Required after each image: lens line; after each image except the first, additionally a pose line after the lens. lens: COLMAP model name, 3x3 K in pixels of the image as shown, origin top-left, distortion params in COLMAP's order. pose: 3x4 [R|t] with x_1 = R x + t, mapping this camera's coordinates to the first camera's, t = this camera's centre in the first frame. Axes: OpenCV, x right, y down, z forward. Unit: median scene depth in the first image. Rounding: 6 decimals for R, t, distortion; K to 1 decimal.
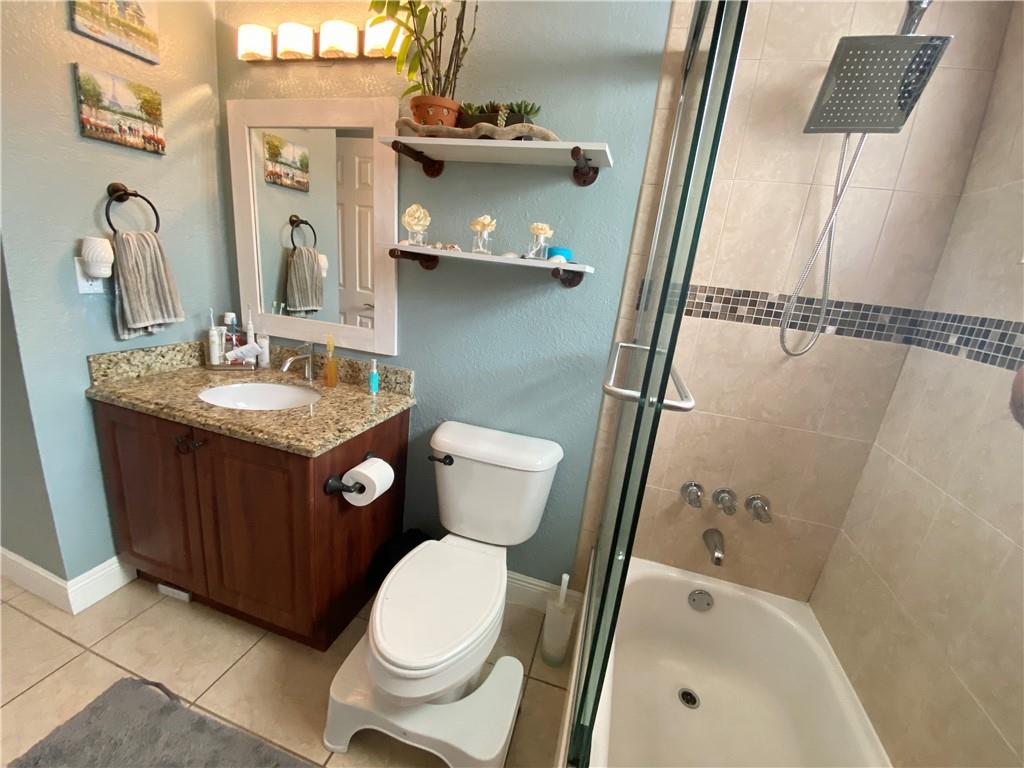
lens RADIAL K [[413.9, 0, 514.7], [0, 413.9, 386.5], [0, 0, 1]] dist [0.013483, -0.024040]
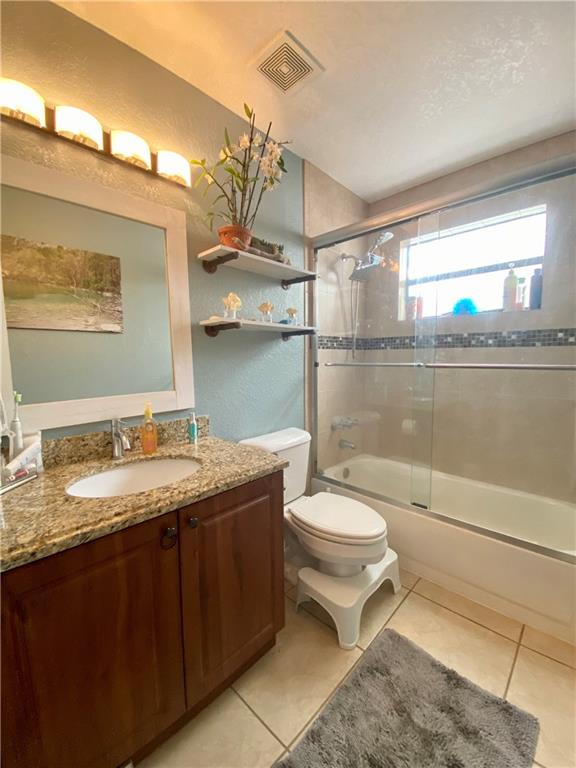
lens RADIAL K [[310.4, 0, 288.2], [0, 310.4, 390.7], [0, 0, 1]] dist [0.013483, -0.024040]
pose [[0.453635, -0.201129, 0.868195, -1.202739], [0.296942, 0.952644, 0.065540, -0.125409], [-0.840262, 0.228072, 0.491876, 0.390839]]
